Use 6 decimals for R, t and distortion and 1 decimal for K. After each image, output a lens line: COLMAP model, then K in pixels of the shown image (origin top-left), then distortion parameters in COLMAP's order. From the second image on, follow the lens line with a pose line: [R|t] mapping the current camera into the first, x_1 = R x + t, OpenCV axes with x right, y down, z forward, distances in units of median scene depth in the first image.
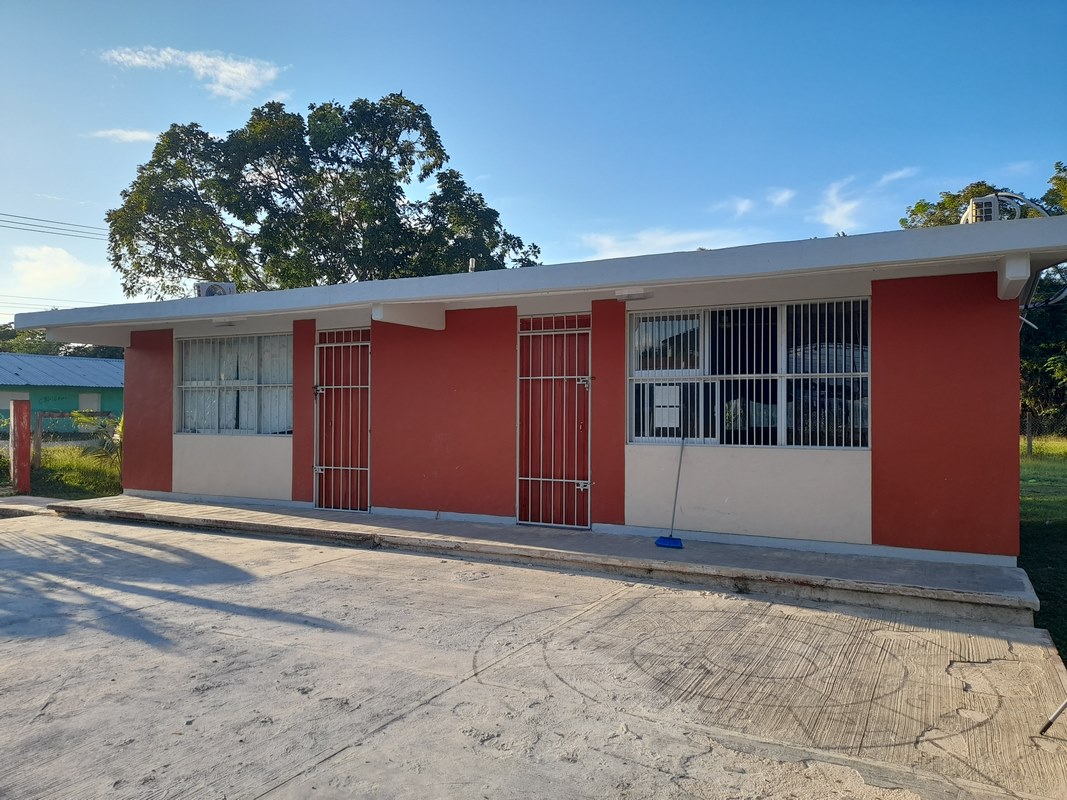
lens RADIAL K [[782.8, 0, 537.3], [0, 782.8, 398.1], [0, 0, 1]] dist [0.042036, -0.034340]
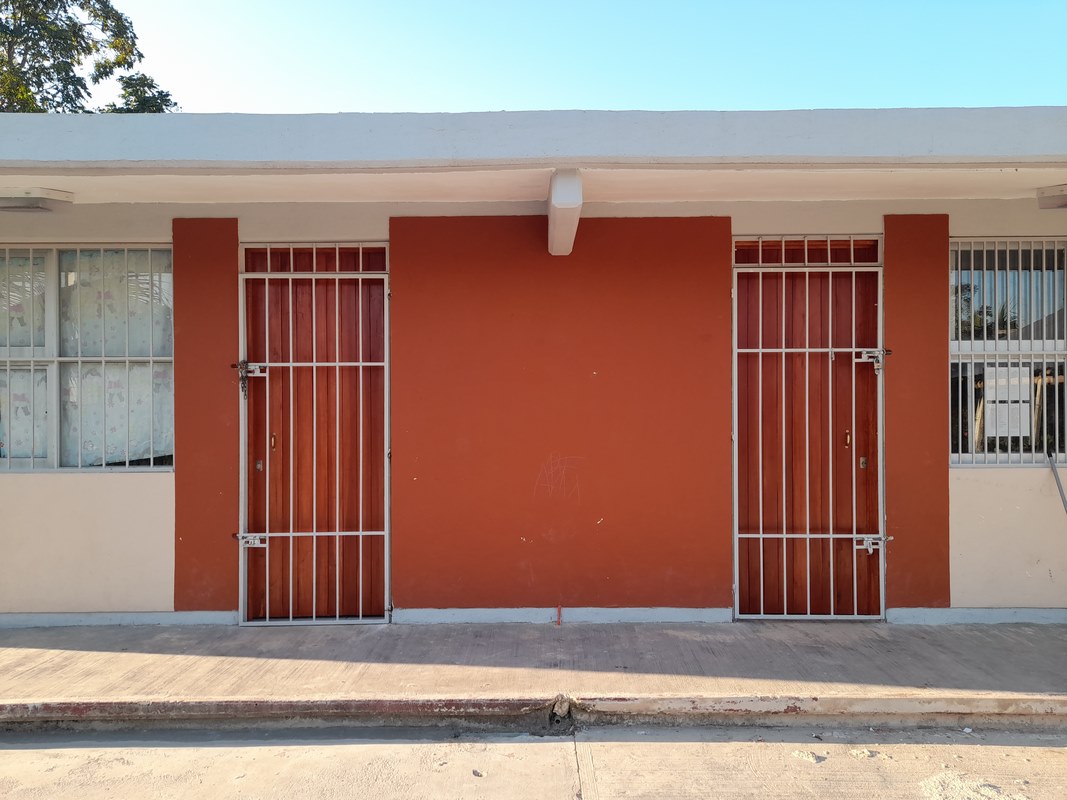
lens RADIAL K [[782.8, 0, 528.1], [0, 782.8, 393.3], [0, 0, 1]] dist [0.042036, -0.034340]
pose [[0.887044, -0.000683, 0.461684, -0.402460], [0.000156, 0.999999, 0.001180, 0.003407], [-0.461684, -0.000975, 0.887044, 0.585918]]
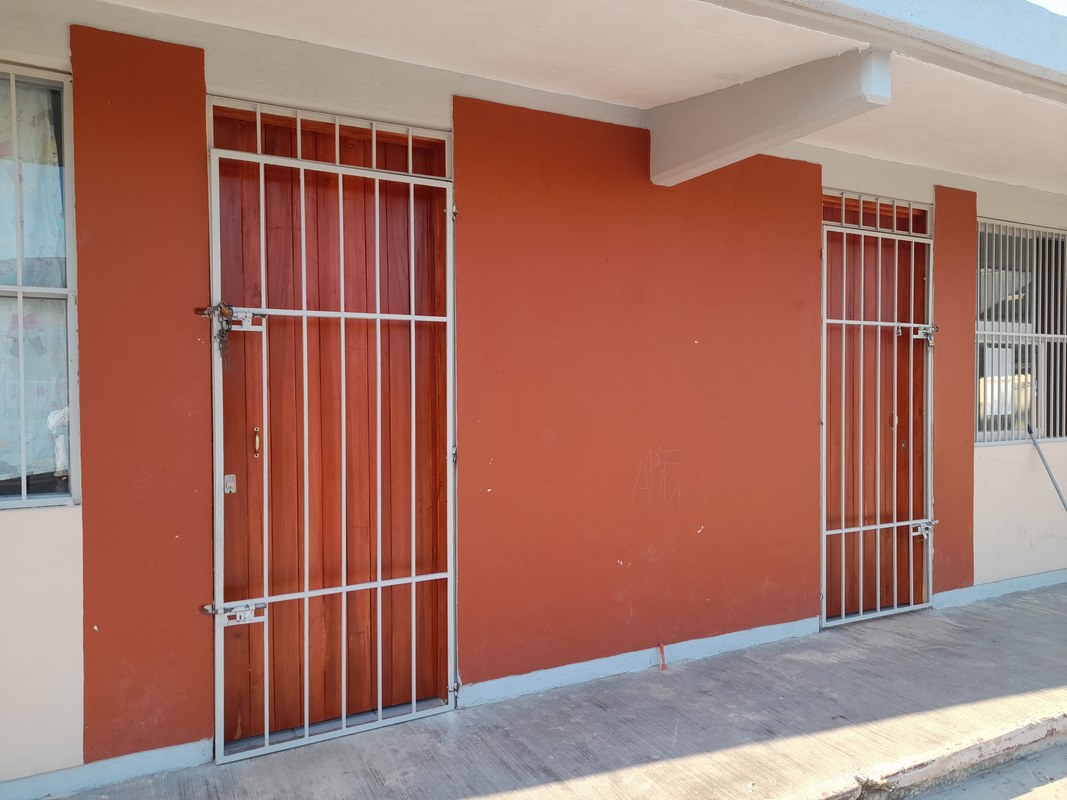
lens RADIAL K [[782.8, 0, 532.0], [0, 782.8, 395.2], [0, 0, 1]] dist [0.042036, -0.034340]
pose [[0.560836, -0.012035, 0.827839, -0.514995], [-0.006291, 0.999804, 0.018797, 0.011399], [-0.827903, -0.015750, 0.560650, 0.881185]]
